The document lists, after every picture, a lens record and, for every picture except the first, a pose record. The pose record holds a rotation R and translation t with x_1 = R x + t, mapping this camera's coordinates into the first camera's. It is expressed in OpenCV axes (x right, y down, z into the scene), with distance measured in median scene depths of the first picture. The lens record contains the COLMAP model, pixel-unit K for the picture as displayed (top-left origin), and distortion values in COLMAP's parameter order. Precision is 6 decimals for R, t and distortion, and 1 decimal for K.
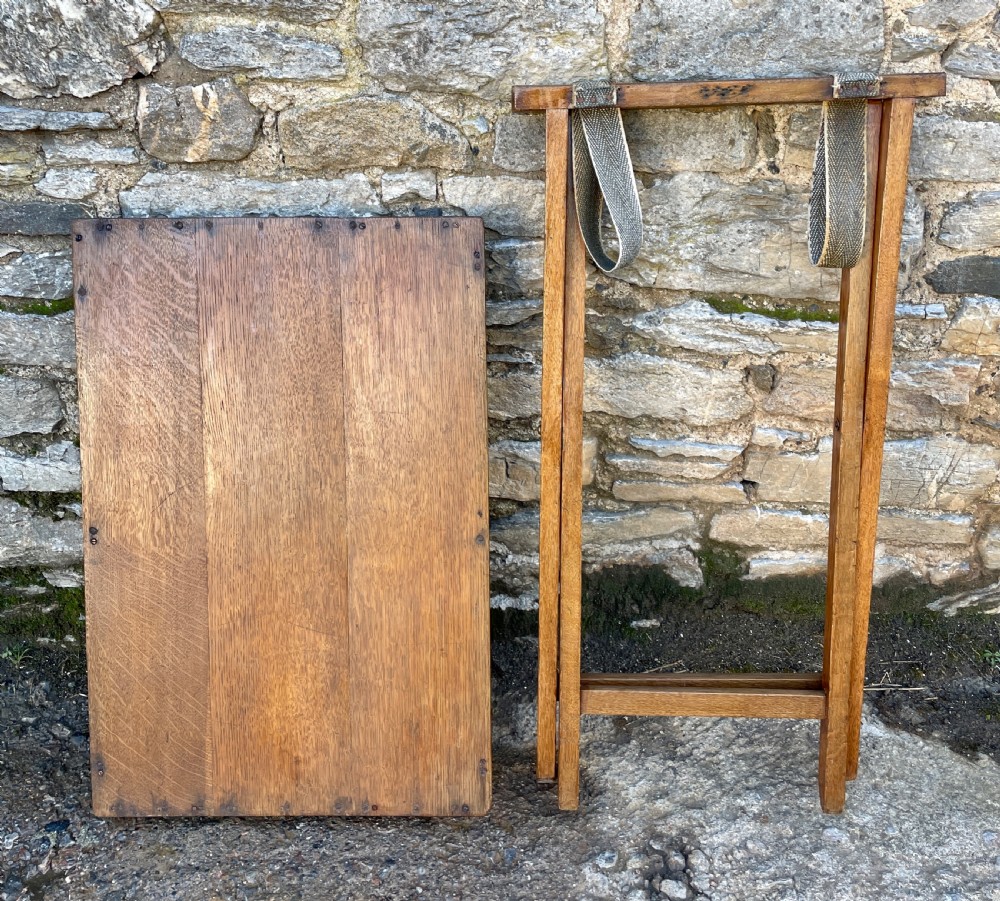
lens RADIAL K [[1072.0, 0, 495.7], [0, 1072.0, 326.7], [0, 0, 1]] dist [0.054343, 0.000000]
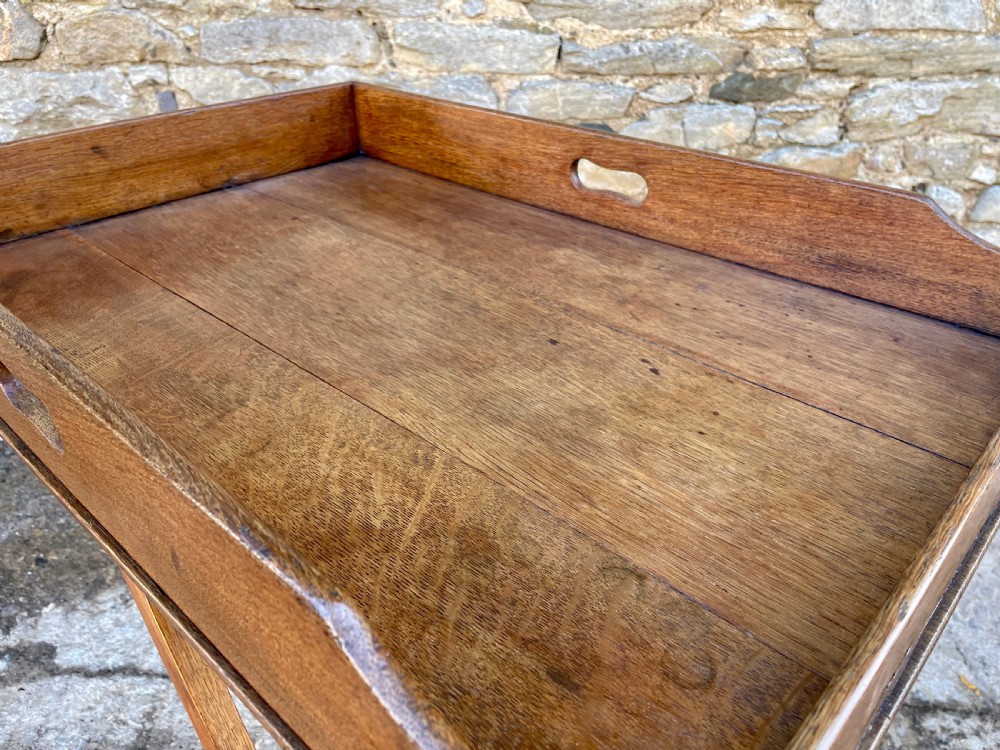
lens RADIAL K [[768.1, 0, 513.2], [0, 768.1, 370.8], [0, 0, 1]] dist [0.066994, -0.100639]
pose [[0.999198, -0.019724, 0.034850, 0.366276], [0.017622, 0.998064, 0.059639, 0.216959], [-0.035959, -0.058977, 0.997611, -0.128450]]
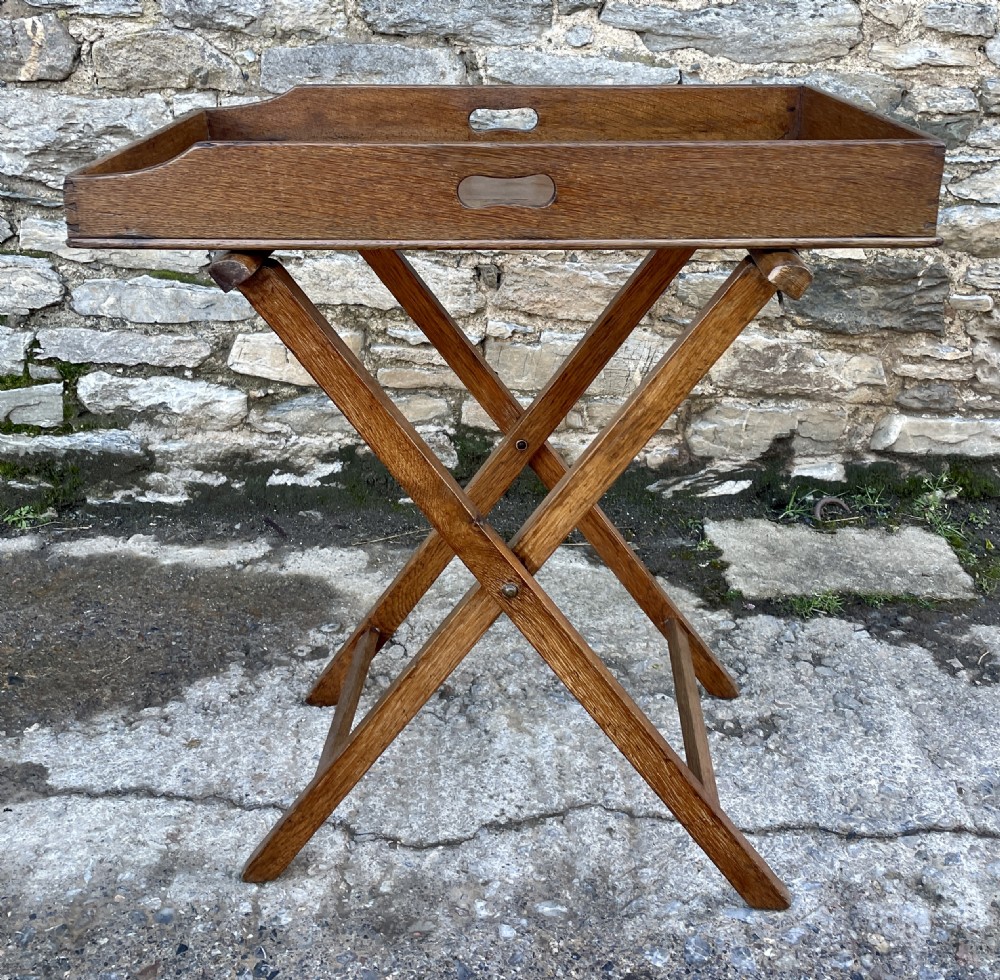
lens RADIAL K [[1219.6, 0, 528.7], [0, 1219.6, 384.3], [0, 0, 1]] dist [0.050099, 0.000000]
pose [[0.999902, 0.012672, 0.005896, 0.298518], [-0.011867, 0.992594, -0.120899, 0.356326], [-0.007384, 0.120818, 0.992647, -0.401905]]
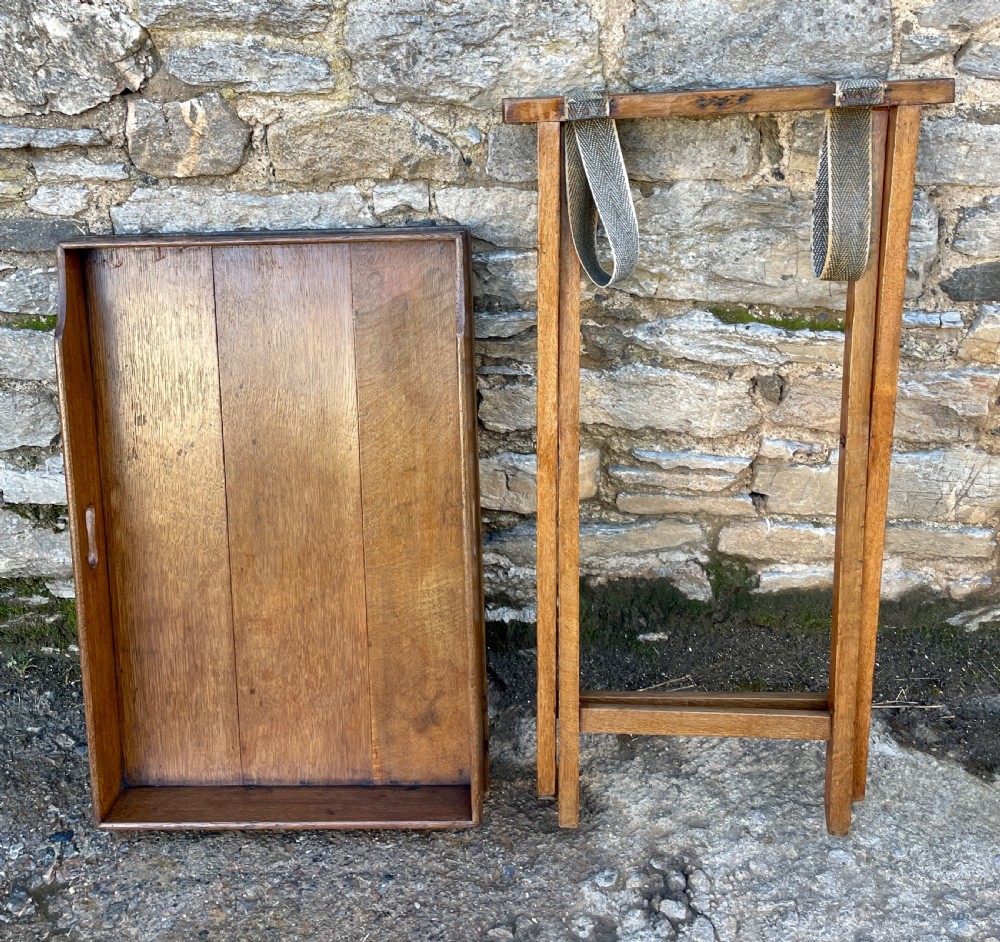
lens RADIAL K [[1135.5, 0, 477.4], [0, 1135.5, 335.8], [0, 0, 1]] dist [0.058357, 0.000000]
pose [[0.998982, -0.006000, -0.044720, 0.032605], [0.007462, 0.999440, 0.032612, -0.036887], [0.044499, -0.032913, 0.998467, -0.034989]]
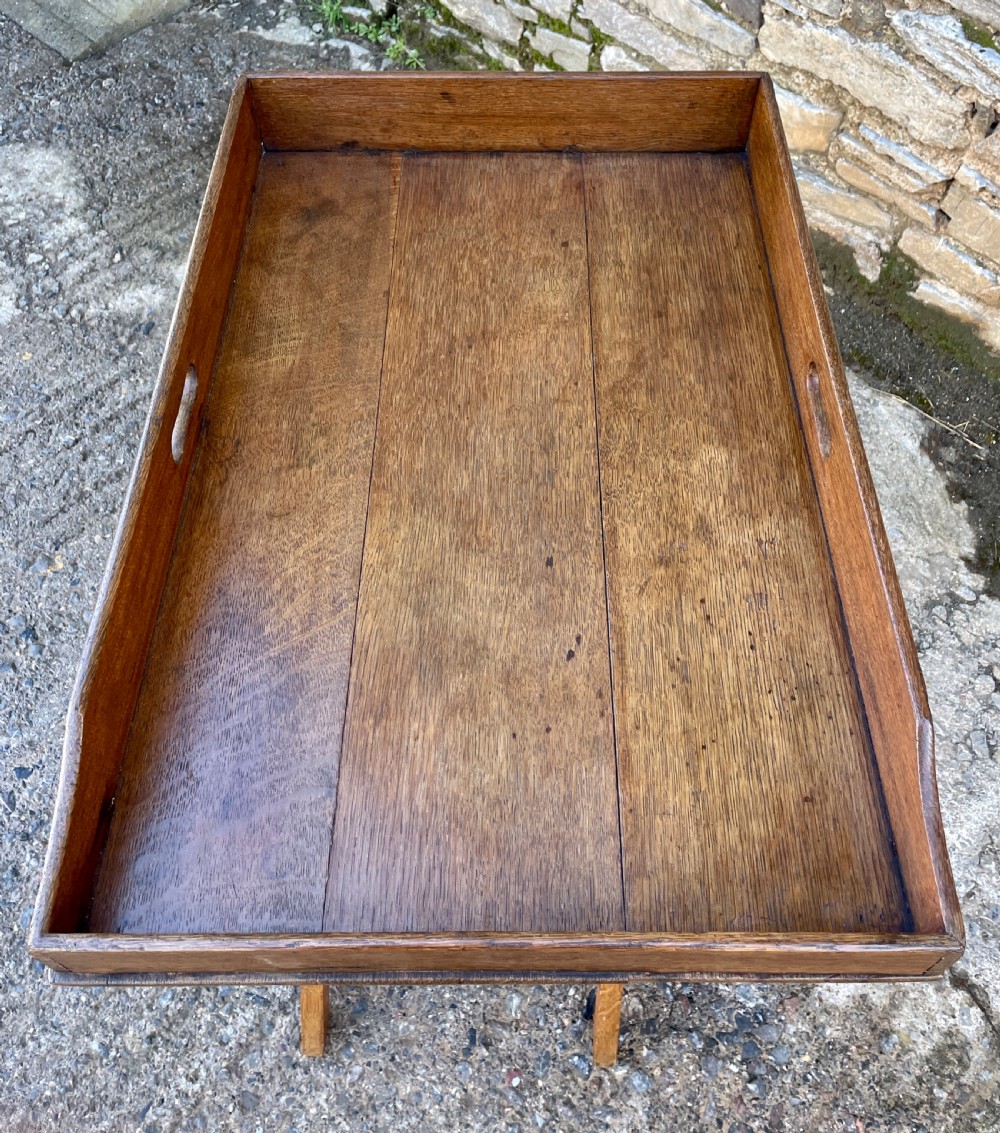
lens RADIAL K [[1060.1, 0, 513.0], [0, 1060.1, 457.5], [0, 0, 1]] dist [0.020070, 0.000000]
pose [[0.704430, 0.569603, -0.423475, 0.580756], [-0.327257, 0.790081, 0.518338, -0.086239], [0.629827, -0.226547, 0.742963, -0.158529]]
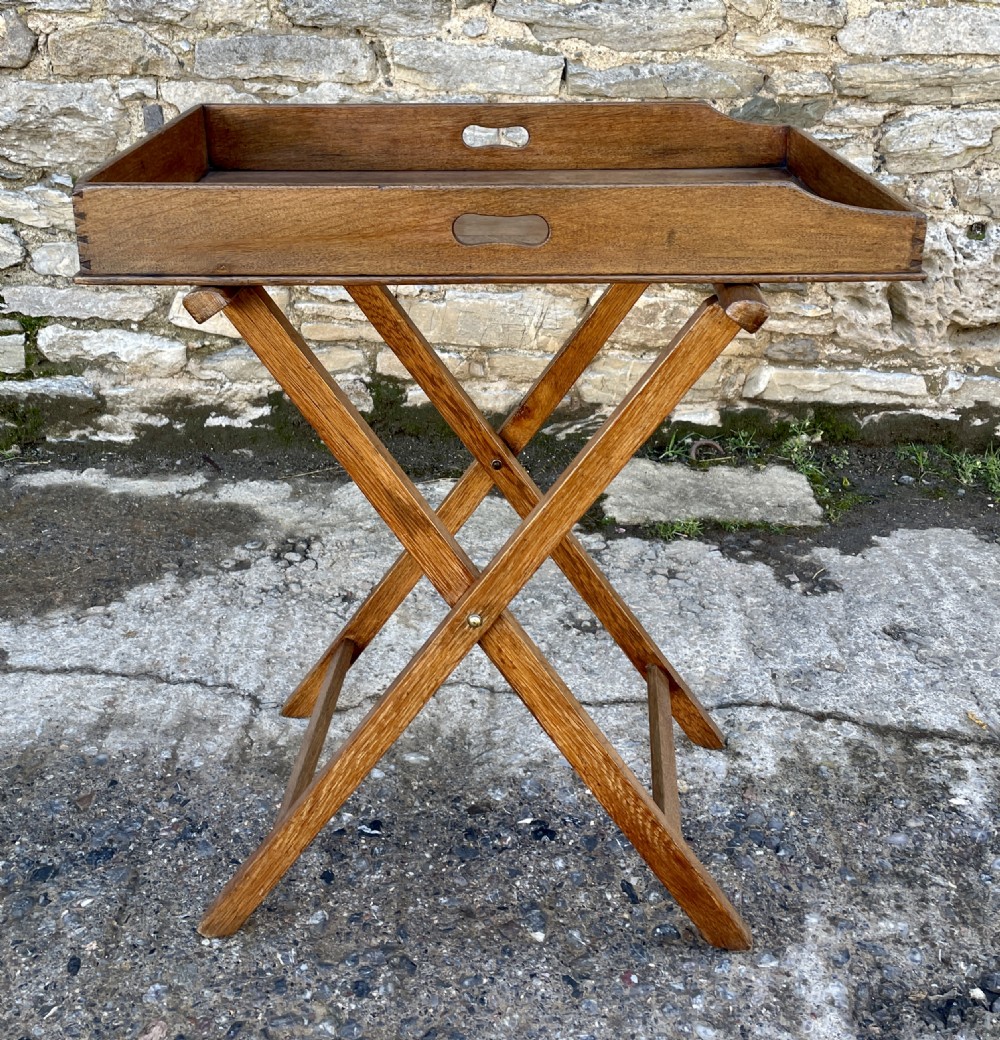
lens RADIAL K [[1231.2, 0, 476.8], [0, 1231.2, 377.3], [0, 0, 1]] dist [0.055690, 0.000000]
pose [[0.999679, 0.016634, -0.019114, 0.398956], [-0.018530, 0.994432, -0.103742, 0.405971], [0.017282, 0.104063, 0.994421, -0.601511]]
